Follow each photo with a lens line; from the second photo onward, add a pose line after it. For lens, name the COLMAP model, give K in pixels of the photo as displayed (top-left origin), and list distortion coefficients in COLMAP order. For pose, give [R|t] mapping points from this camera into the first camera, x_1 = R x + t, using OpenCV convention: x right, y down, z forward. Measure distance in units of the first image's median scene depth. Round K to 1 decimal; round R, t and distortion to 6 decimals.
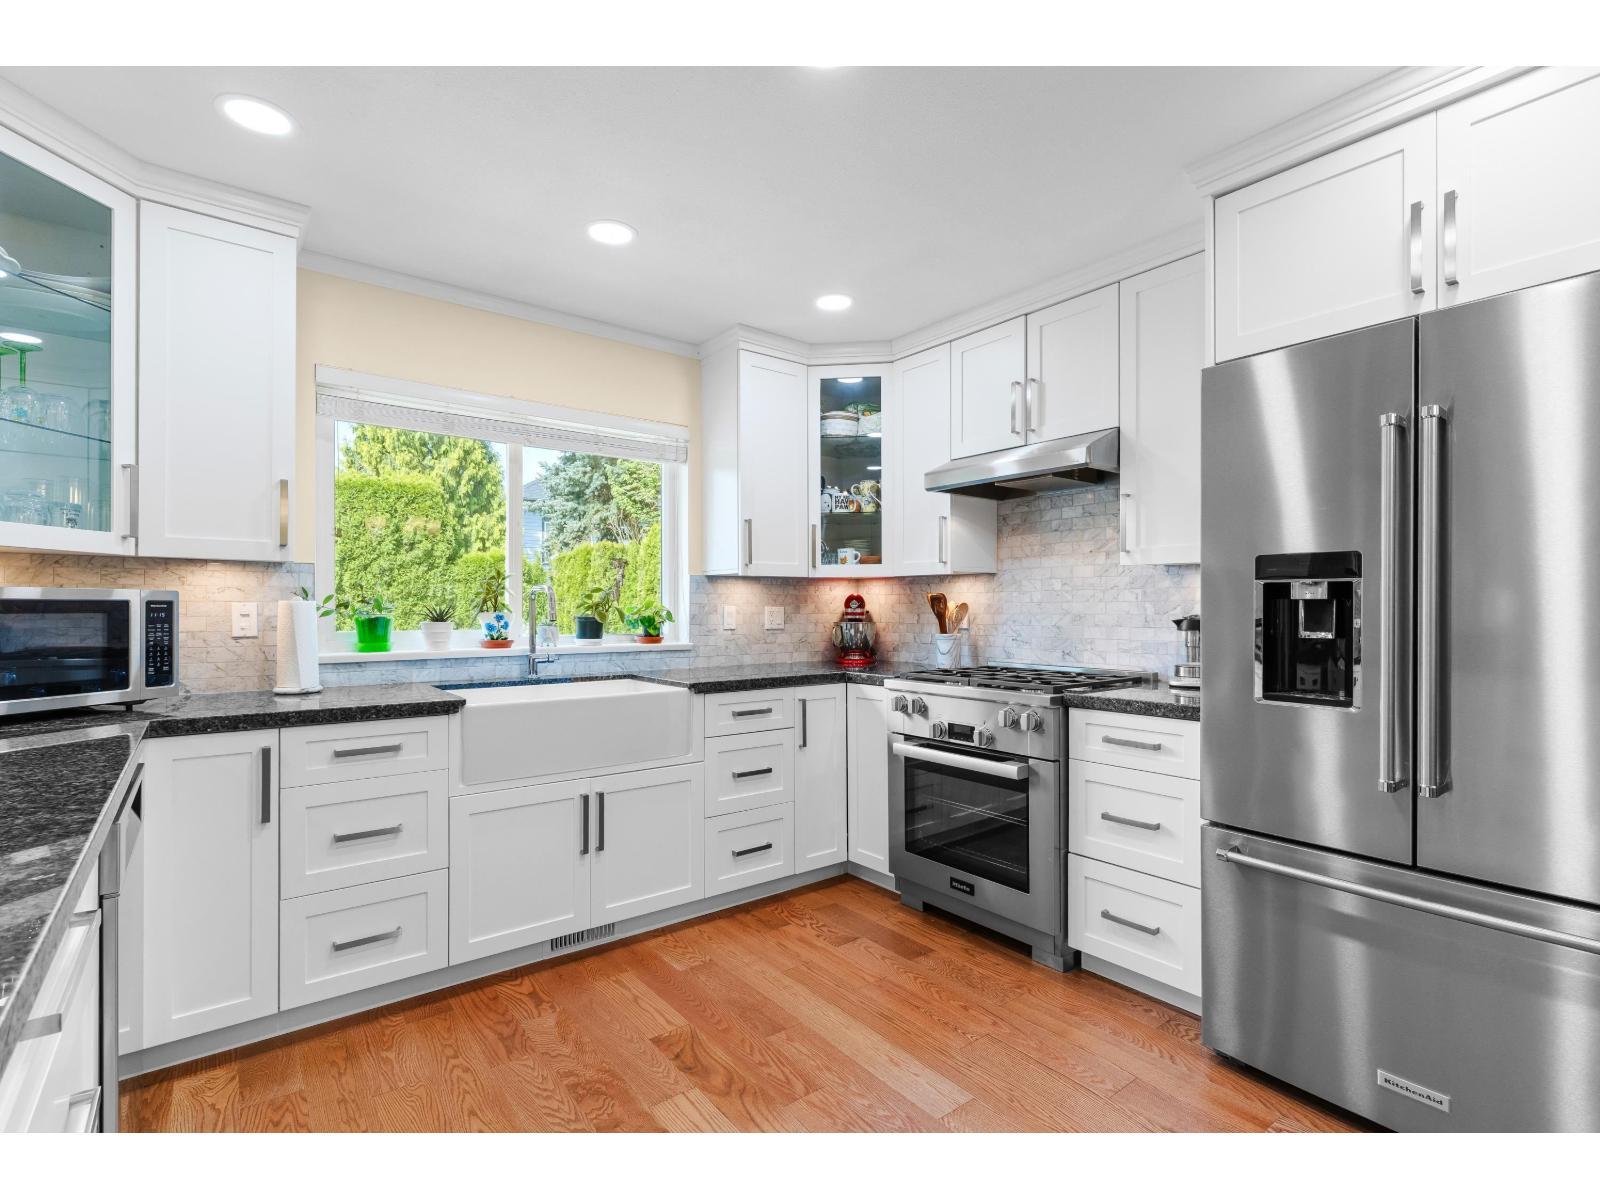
lens RADIAL K [[767.4, 0, 805.4], [0, 767.4, 607.5], [0, 0, 1]] dist [0.000040, 0.000414]
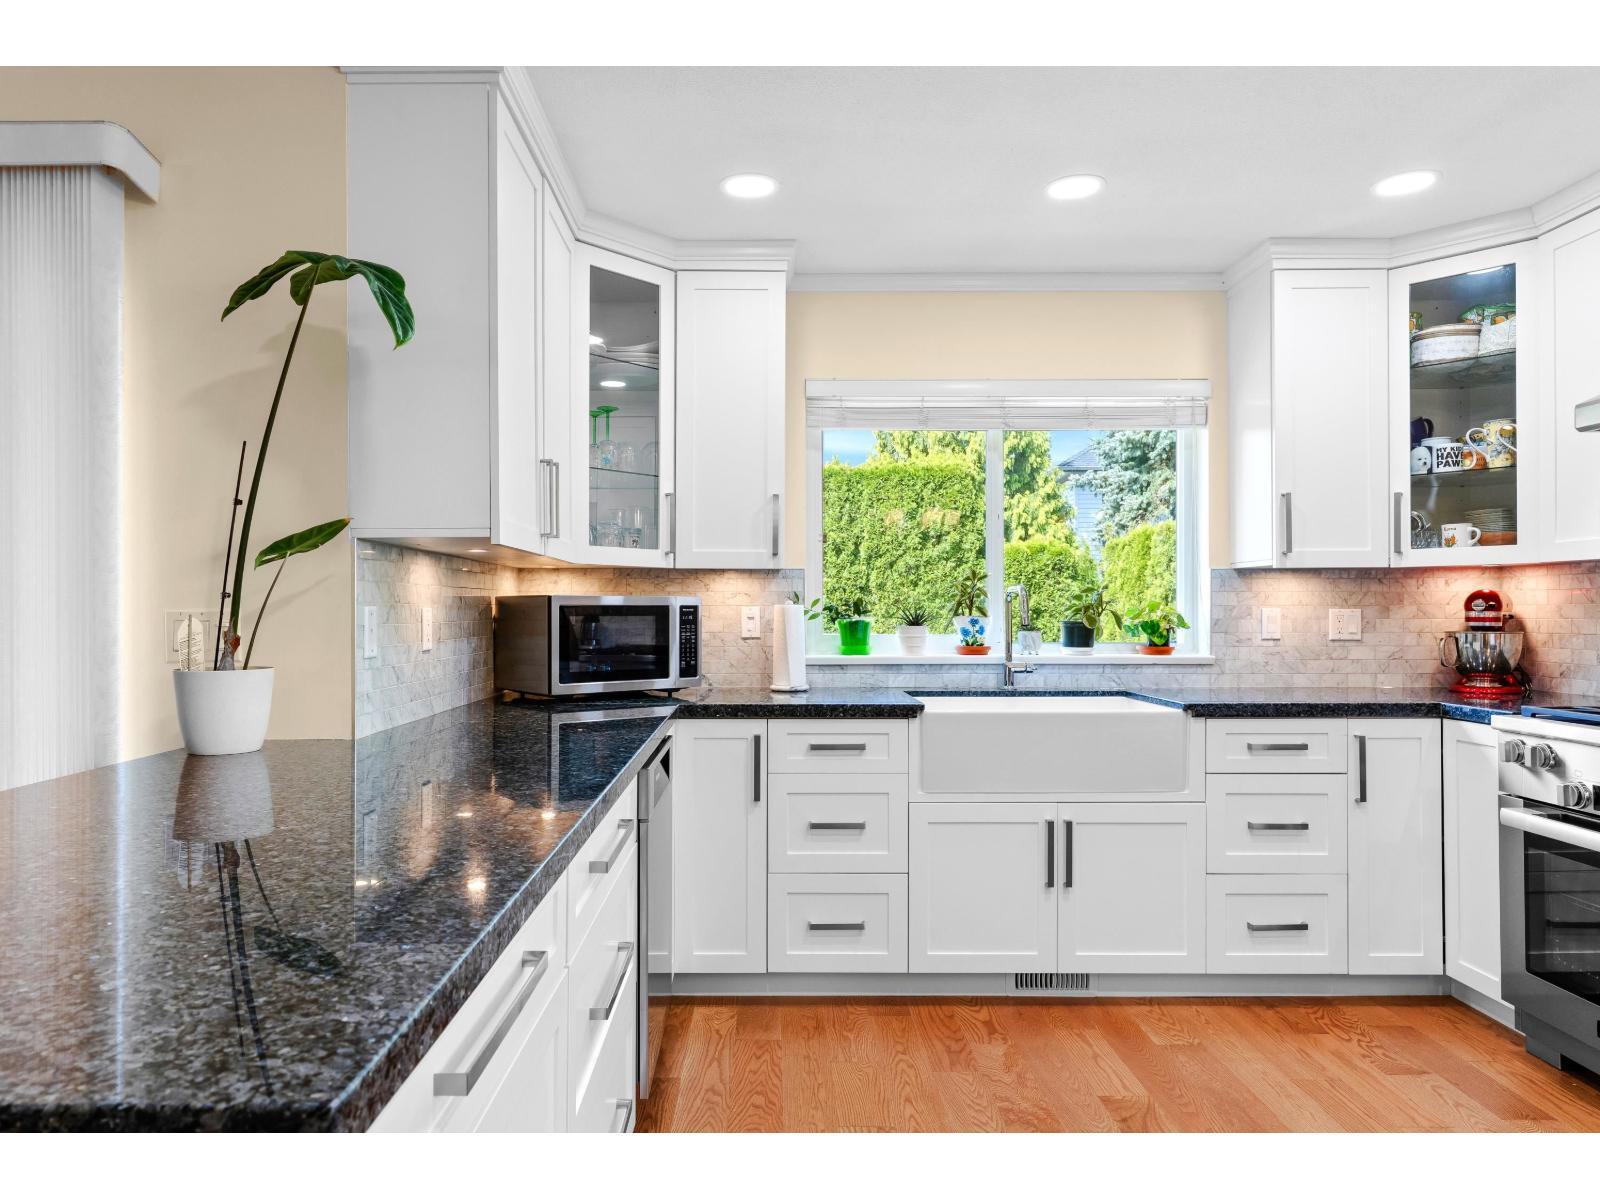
lens RADIAL K [[1070.6, 0, 761.1], [0, 1070.6, 597.9], [0, 0, 1]] dist [0.001825, -0.000295]
pose [[0.783099, -0.008323, -0.621841, 0.198061], [0.001609, 0.999934, -0.011357, -0.001207], [0.621895, 0.007893, 0.783061, -0.162917]]
